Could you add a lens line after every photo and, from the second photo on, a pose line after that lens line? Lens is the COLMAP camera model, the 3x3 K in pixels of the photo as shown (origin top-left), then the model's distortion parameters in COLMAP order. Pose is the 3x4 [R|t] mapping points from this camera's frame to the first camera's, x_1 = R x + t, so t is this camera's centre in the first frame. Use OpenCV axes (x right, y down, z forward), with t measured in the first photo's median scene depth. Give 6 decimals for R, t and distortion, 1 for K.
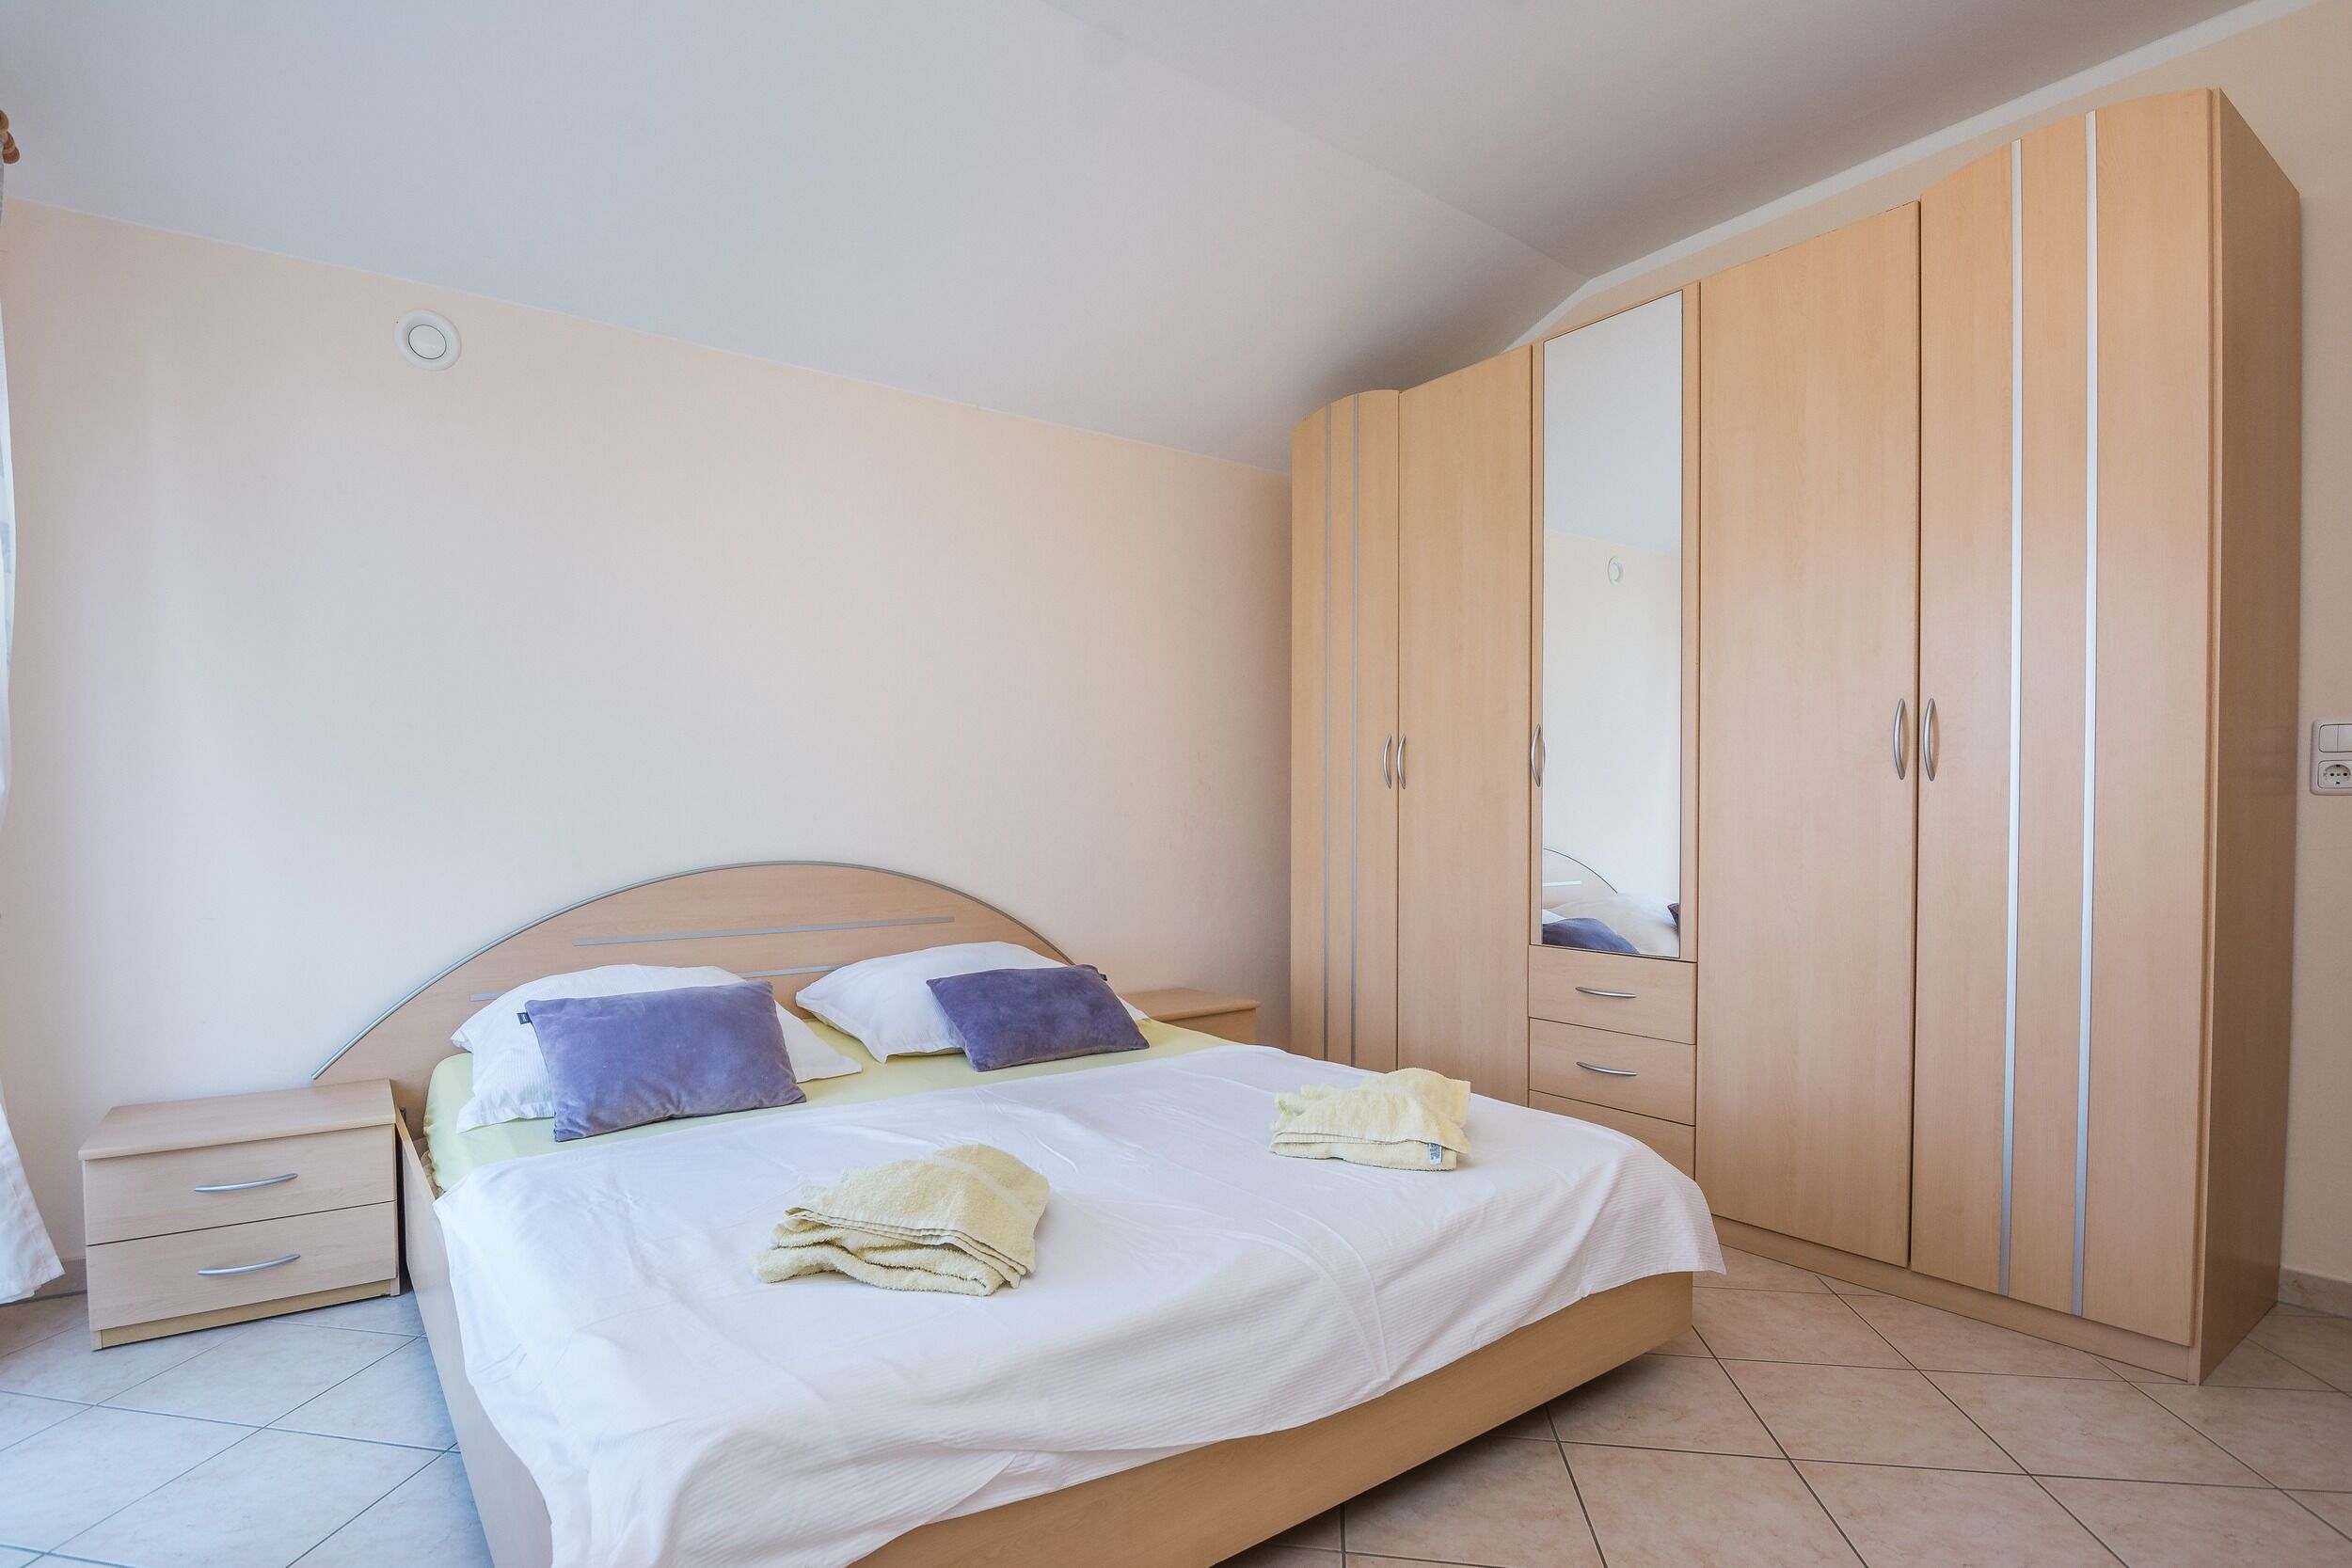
lens RADIAL K [[1099.4, 0, 1172.4], [0, 1099.4, 832.5], [0, 0, 1]] dist [-0.000324, -0.000096]
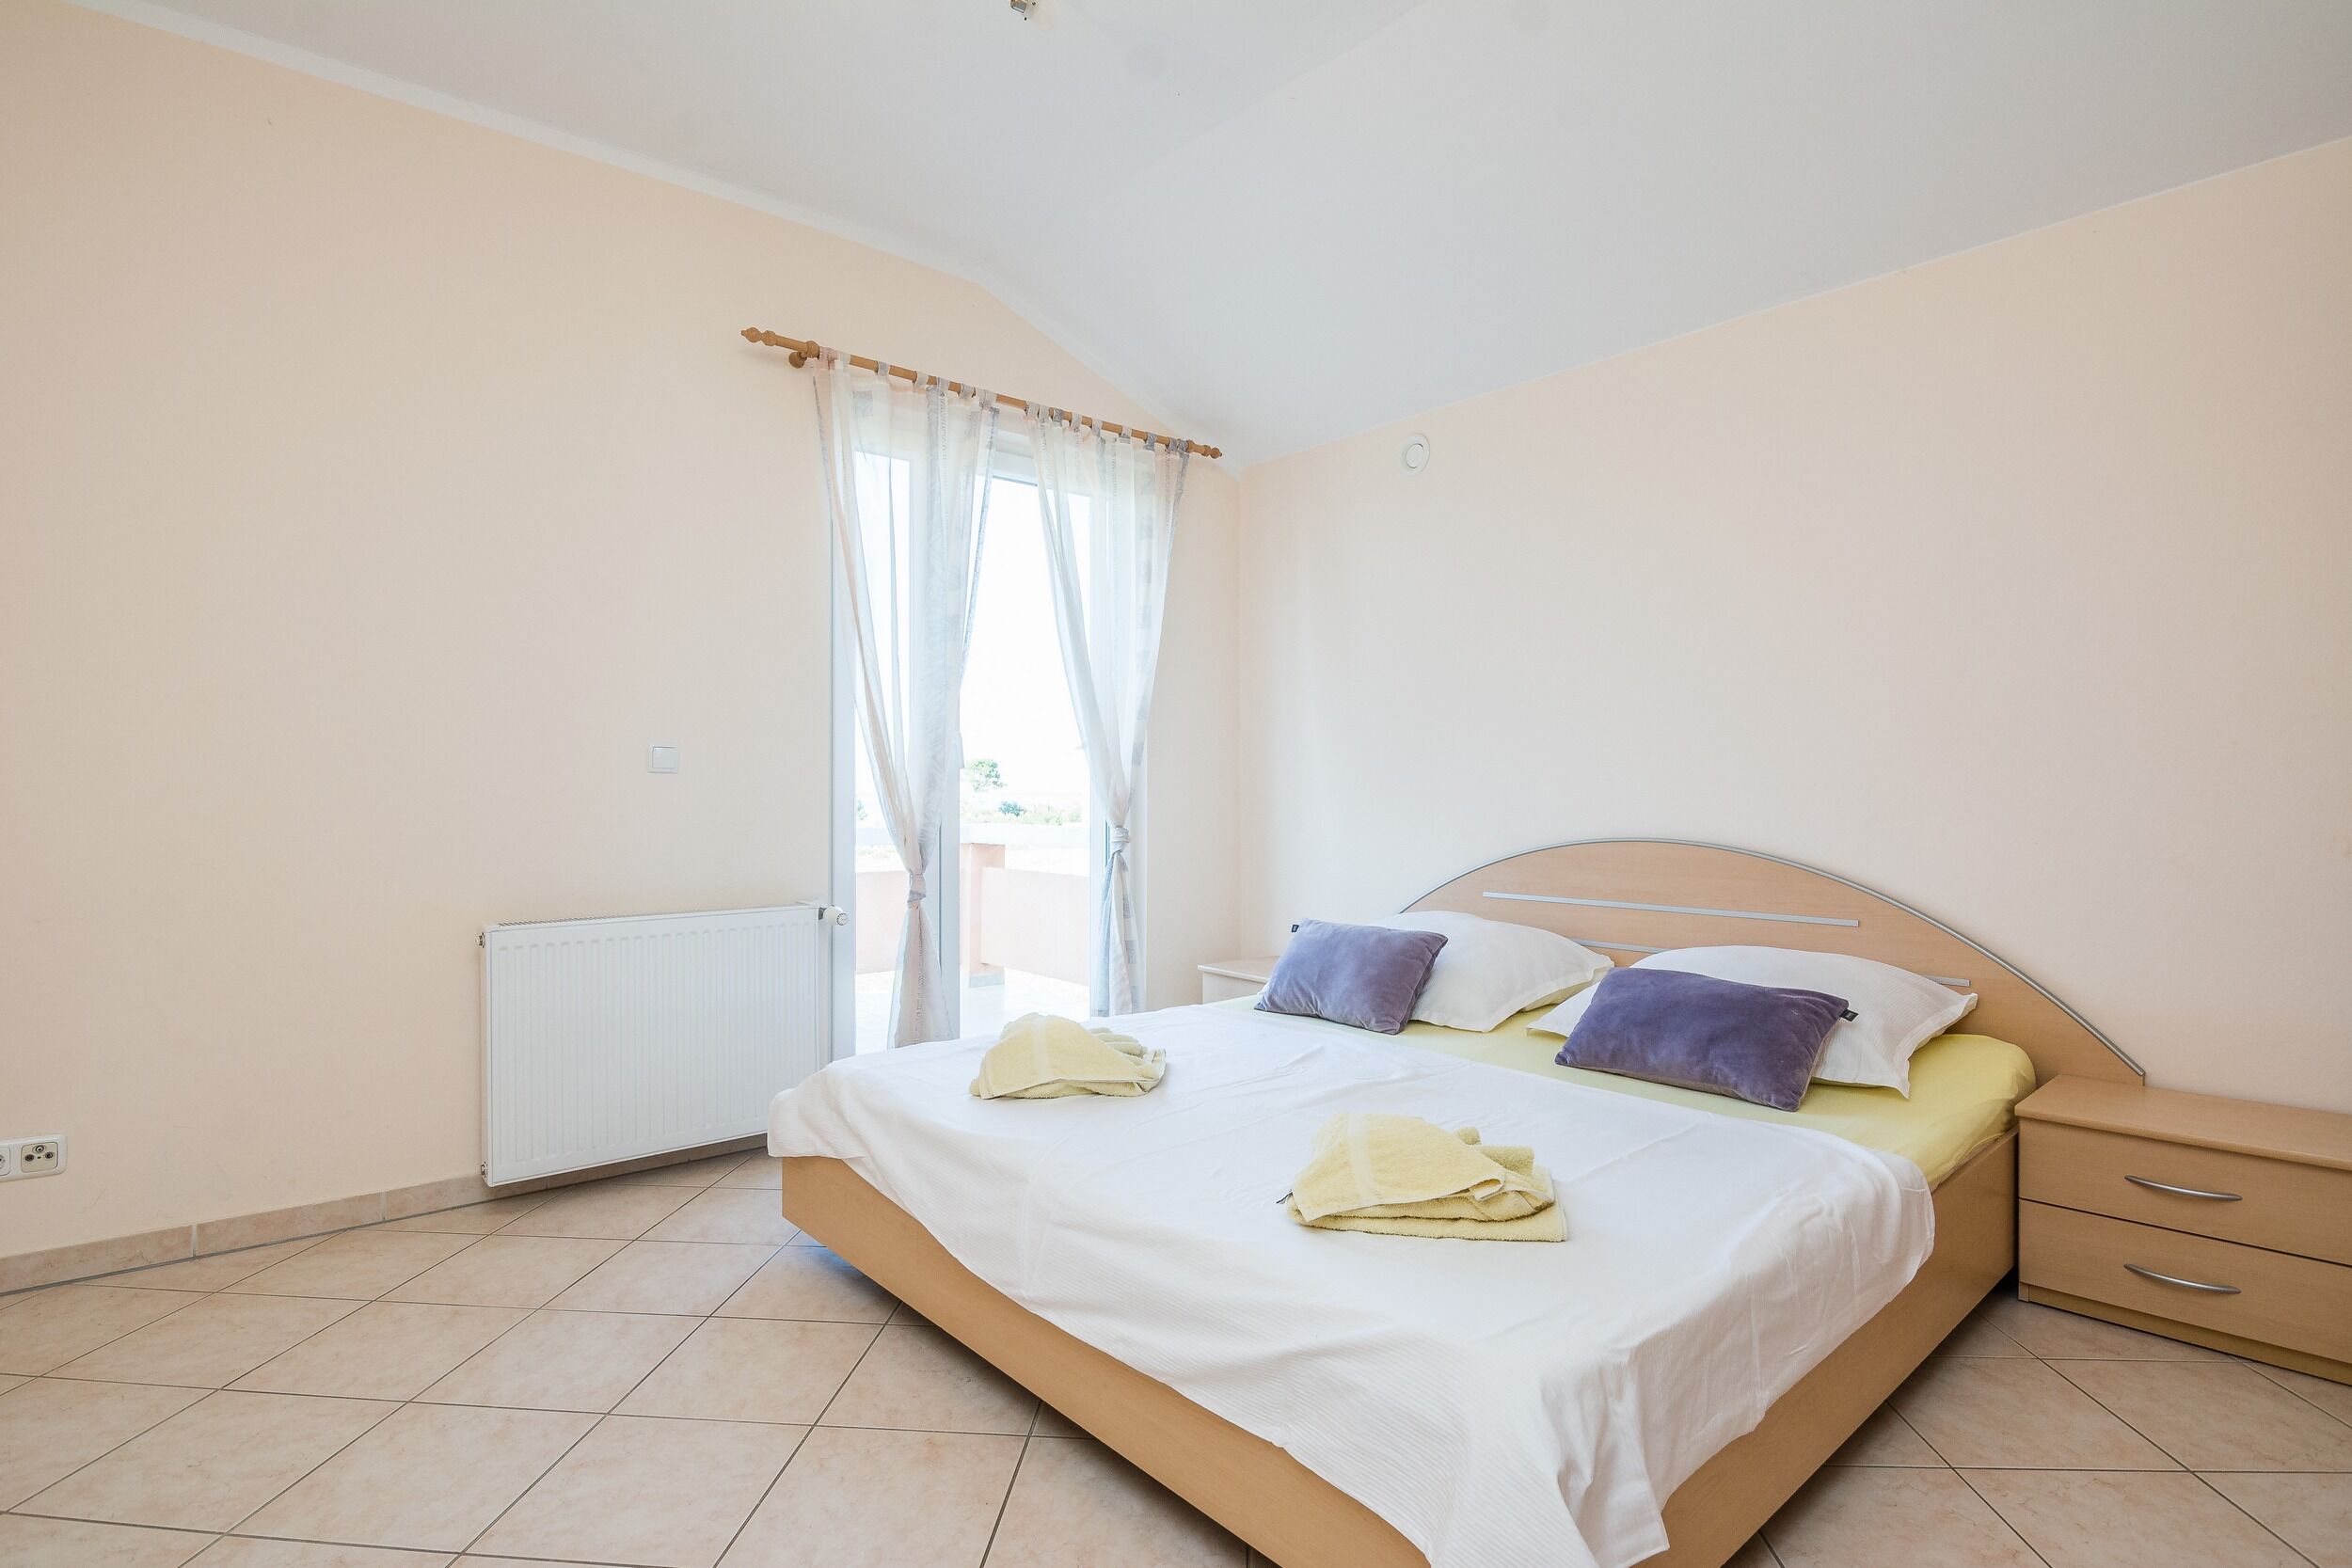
lens RADIAL K [[1157.8, 0, 1176.0], [0, 1157.8, 784.0], [0, 0, 1]] dist [0.000309, 0.000124]
pose [[0.104132, -0.005938, -0.994546, 0.840195], [-0.023838, 0.999680, -0.008464, -0.007161], [0.994278, 0.024590, 0.103957, 0.617113]]
